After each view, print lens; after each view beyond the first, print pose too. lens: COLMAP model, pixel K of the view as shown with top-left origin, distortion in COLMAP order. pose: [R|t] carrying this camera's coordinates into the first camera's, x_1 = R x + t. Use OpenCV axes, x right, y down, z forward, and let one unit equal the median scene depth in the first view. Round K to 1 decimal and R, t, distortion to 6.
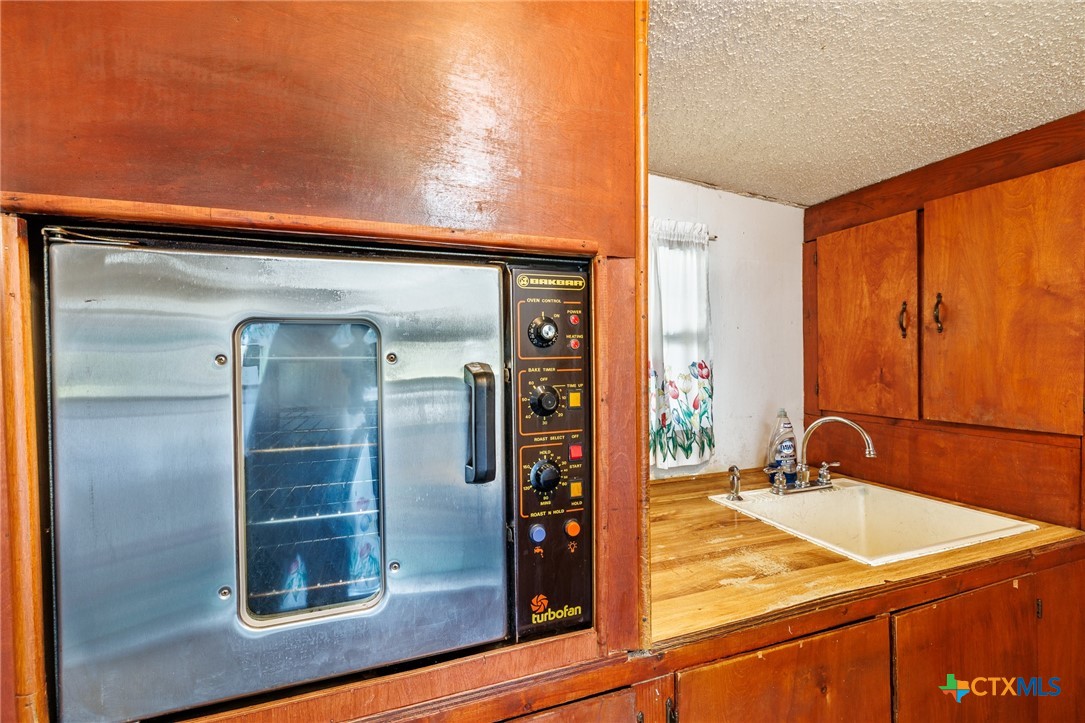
lens RADIAL K [[459.9, 0, 538.5], [0, 459.9, 360.2], [0, 0, 1]] dist [-0.001994, 0.000632]
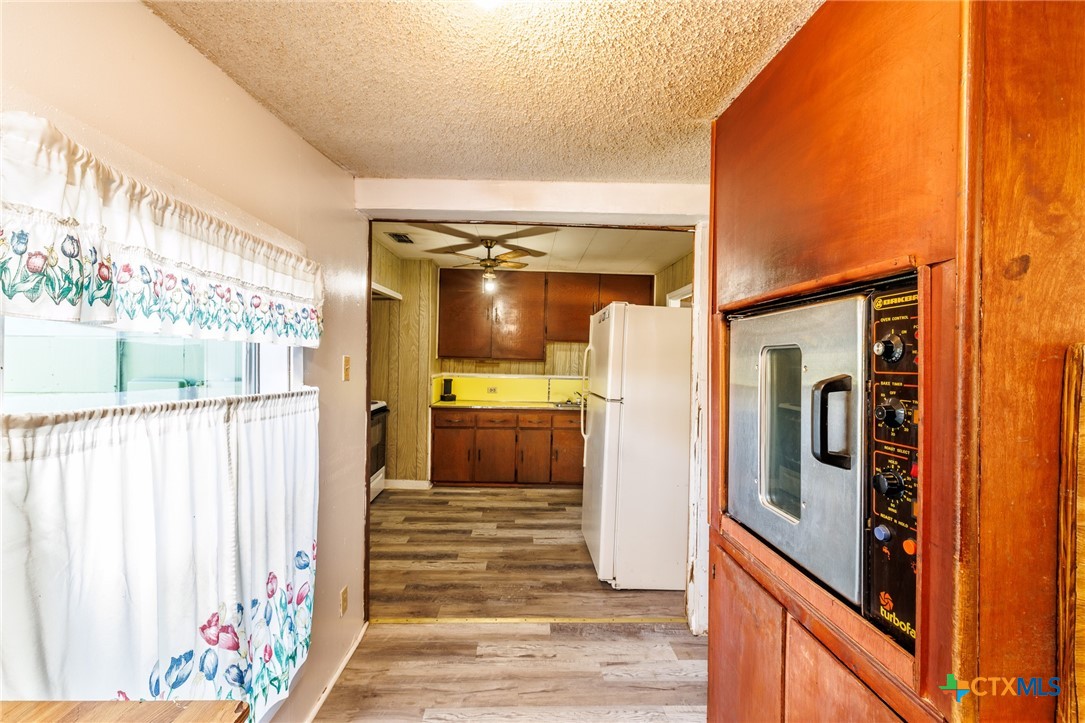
lens RADIAL K [[459.9, 0, 538.6], [0, 459.9, 356.0], [0, 0, 1]] dist [-0.001994, 0.000632]
pose [[-0.287998, 0.000850, -0.957631, 1.250109], [-0.013563, 0.999896, 0.004966, -0.037350], [0.957535, 0.014419, -0.287956, 0.515531]]
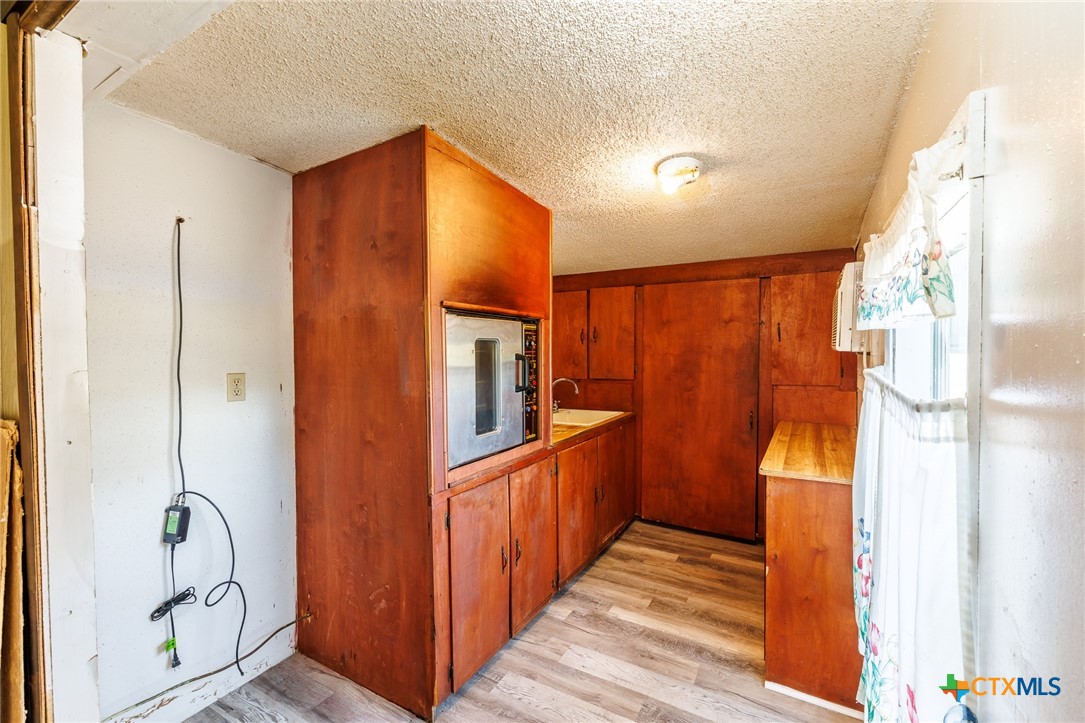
lens RADIAL K [[459.9, 0, 543.3], [0, 459.9, 363.3], [0, 0, 1]] dist [-0.001994, 0.000632]
pose [[0.755650, -0.013040, 0.654846, -1.881602], [0.004129, 0.999877, 0.015147, 0.024754], [-0.654963, -0.008742, 0.755610, -1.347765]]
